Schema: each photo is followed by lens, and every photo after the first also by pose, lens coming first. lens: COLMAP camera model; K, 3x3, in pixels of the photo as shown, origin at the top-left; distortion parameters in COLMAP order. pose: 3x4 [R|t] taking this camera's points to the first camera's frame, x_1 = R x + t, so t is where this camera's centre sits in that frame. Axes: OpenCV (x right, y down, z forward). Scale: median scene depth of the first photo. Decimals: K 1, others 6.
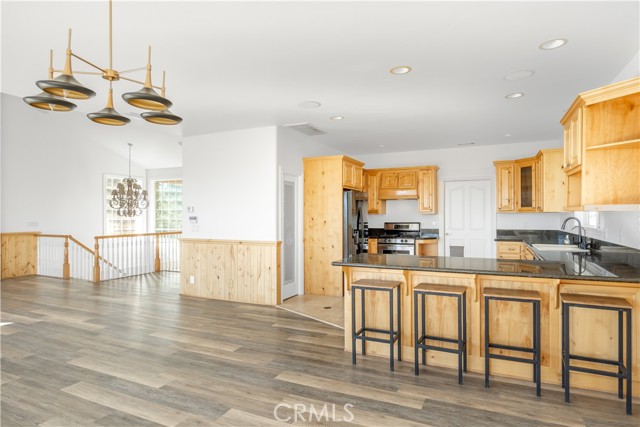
lens RADIAL K [[375.9, 0, 320.0], [0, 375.9, 213.5], [0, 0, 1]] dist [-0.004834, -0.001273]
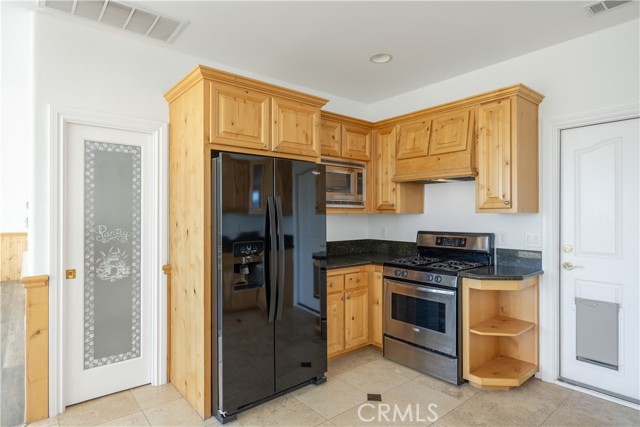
lens RADIAL K [[355.2, 0, 320.0], [0, 355.2, 213.5], [0, 0, 1]] dist [0.000087, -0.000193]
pose [[0.907160, 0.001890, -0.420782, 0.243888], [0.000430, 0.999985, 0.005419, -0.000808], [0.420786, -0.005096, 0.907146, 0.523737]]
